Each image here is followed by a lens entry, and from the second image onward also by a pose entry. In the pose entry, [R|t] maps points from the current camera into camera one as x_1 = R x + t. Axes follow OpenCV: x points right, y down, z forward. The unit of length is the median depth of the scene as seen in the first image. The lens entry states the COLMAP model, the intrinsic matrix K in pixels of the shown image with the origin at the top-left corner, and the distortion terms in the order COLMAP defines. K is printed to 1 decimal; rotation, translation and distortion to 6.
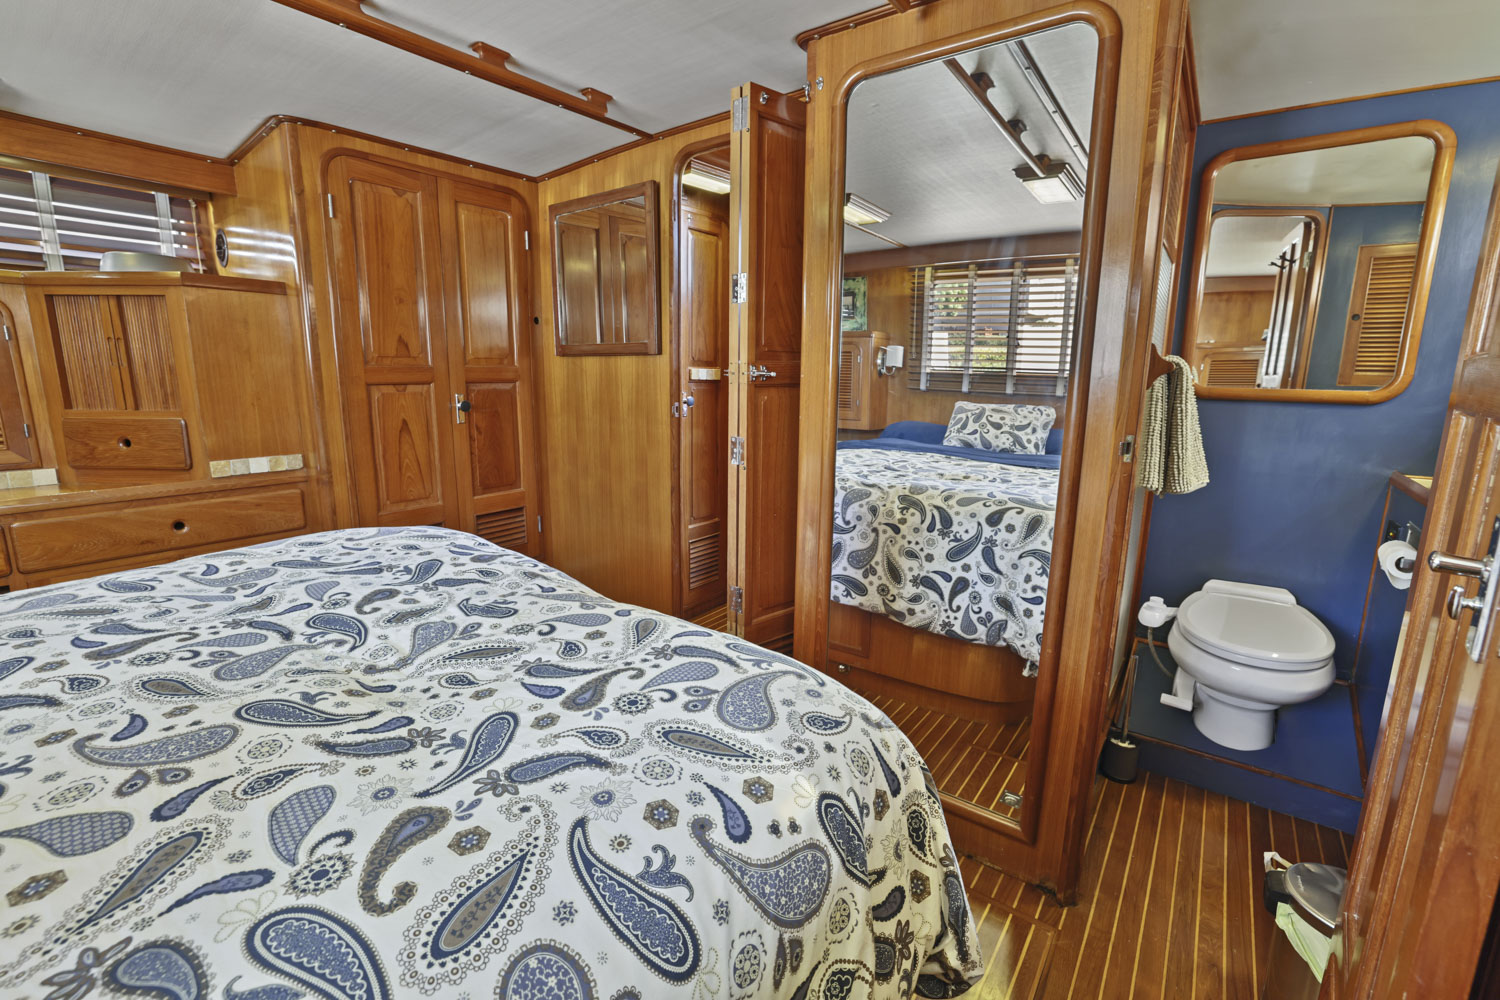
lens RADIAL K [[632.6, 0, 763.3], [0, 632.6, 476.8], [0, 0, 1]] dist [-0.022010, 0.009252]
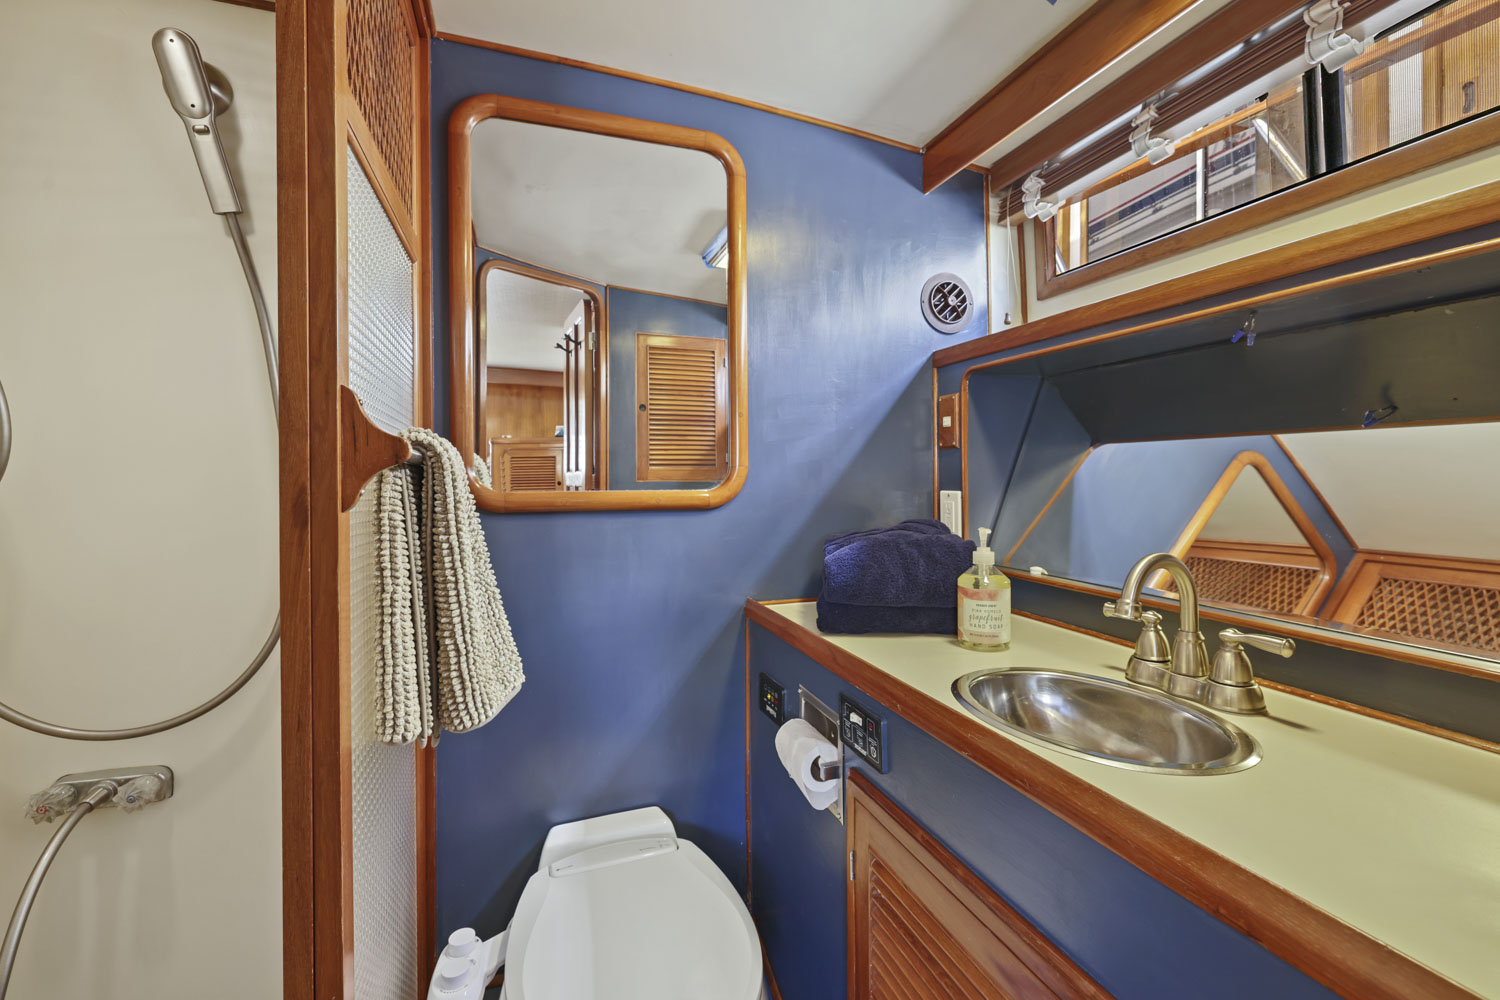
lens RADIAL K [[632.6, 0, 763.3], [0, 632.6, 476.8], [0, 0, 1]] dist [-0.022010, 0.009252]
pose [[0.551510, -0.022733, 0.833858, 0.368544], [0.155897, 0.984825, -0.076260, -0.077228], [-0.819471, 0.172054, 0.546685, 0.497855]]
